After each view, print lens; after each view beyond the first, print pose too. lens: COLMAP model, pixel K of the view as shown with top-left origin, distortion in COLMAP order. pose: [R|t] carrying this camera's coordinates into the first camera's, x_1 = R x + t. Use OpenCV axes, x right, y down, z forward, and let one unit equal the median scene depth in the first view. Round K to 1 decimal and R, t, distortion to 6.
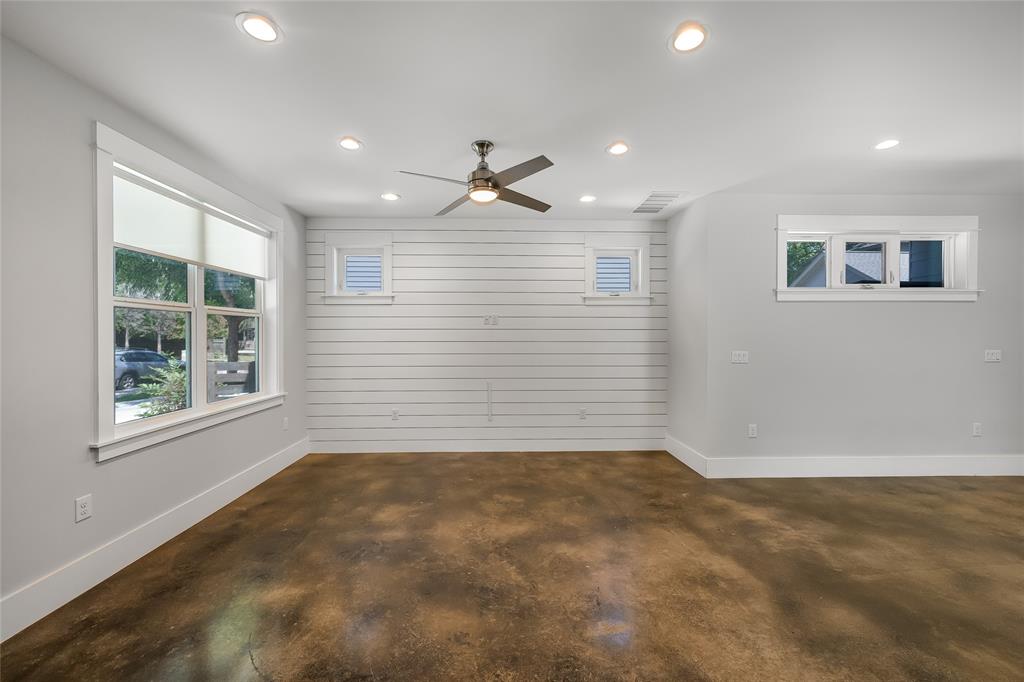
lens RADIAL K [[396.4, 0, 502.0], [0, 396.4, 340.1], [0, 0, 1]] dist [0.000218, -0.000048]
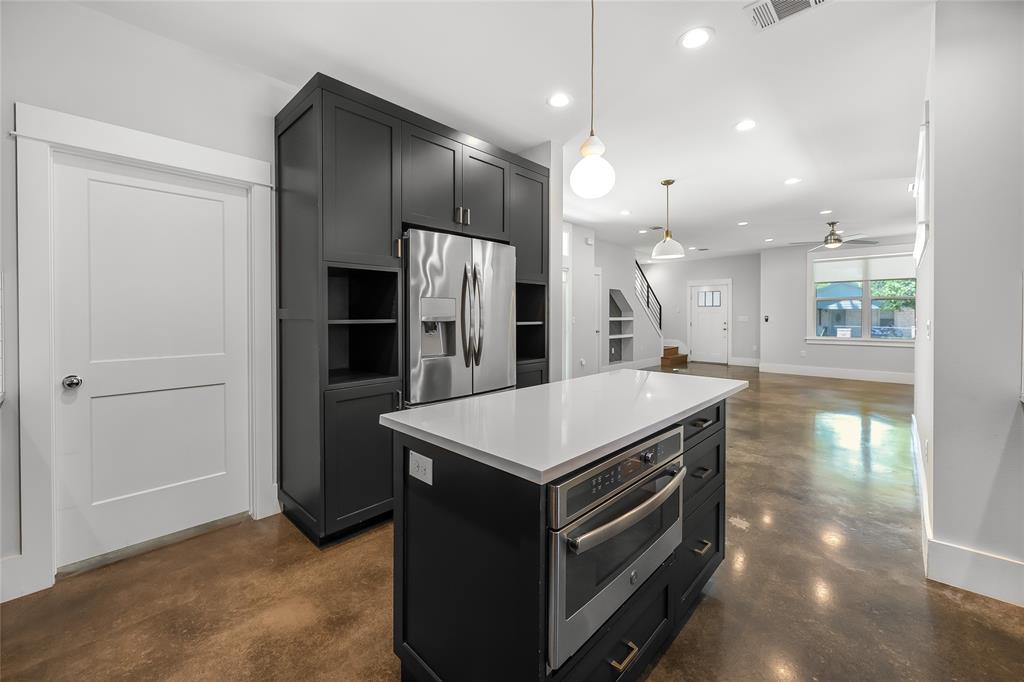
lens RADIAL K [[410.4, 0, 514.0], [0, 410.4, 318.0], [0, 0, 1]] dist [0.000254, -0.000047]
pose [[-0.700651, 0.006169, -0.713478, 2.605722], [-0.009450, 0.999795, 0.017924, 0.017780], [0.713442, 0.019301, -0.700449, 1.227482]]
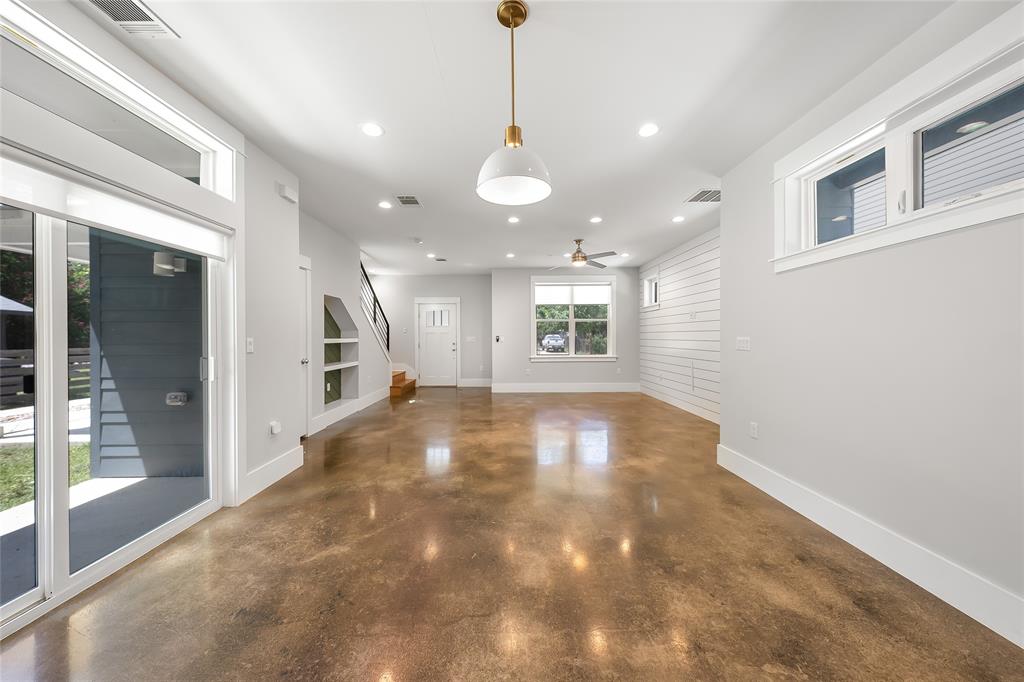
lens RADIAL K [[339.4, 0, 511.3], [0, 339.4, 337.3], [0, 0, 1]] dist [-0.000336, -0.000032]
pose [[-0.009326, 0.004762, -0.999945, 1.671151], [-0.008574, 0.999952, 0.004842, 0.035802], [0.999920, 0.008618, -0.009285, 0.587222]]
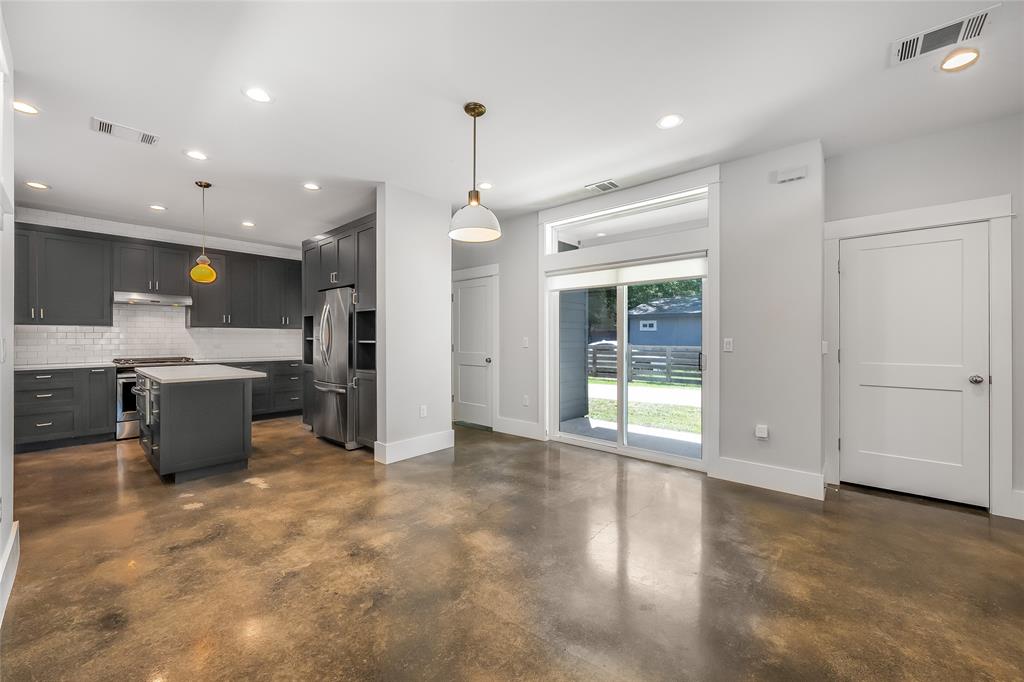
lens RADIAL K [[396.4, 0, 502.0], [0, 396.4, 340.1], [0, 0, 1]] dist [0.000218, -0.000048]
pose [[-0.723609, -0.002071, 0.690207, 0.541507], [0.008852, 0.999885, 0.012282, 0.033131], [-0.690153, 0.014997, -0.723508, 1.154409]]
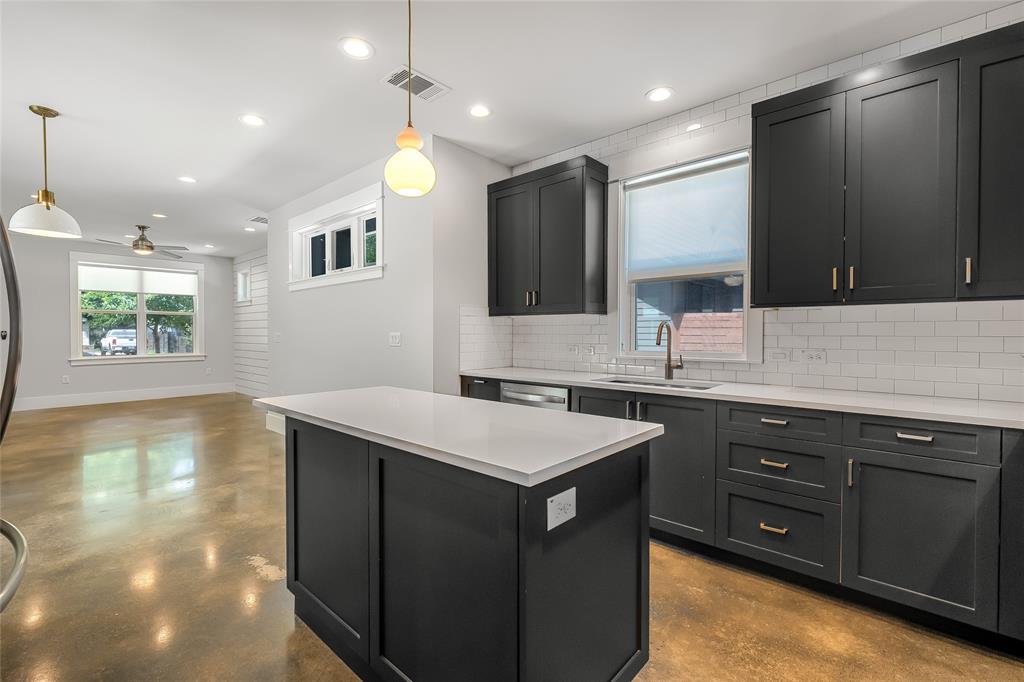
lens RADIAL K [[444.5, 0, 514.9], [0, 444.5, 337.1], [0, 0, 1]] dist [-0.004827, -0.000120]
pose [[0.737995, 0.009955, -0.674732, 2.595271], [-0.009236, 0.999947, 0.004651, 0.033833], [0.674743, 0.002800, 0.738048, 0.562418]]
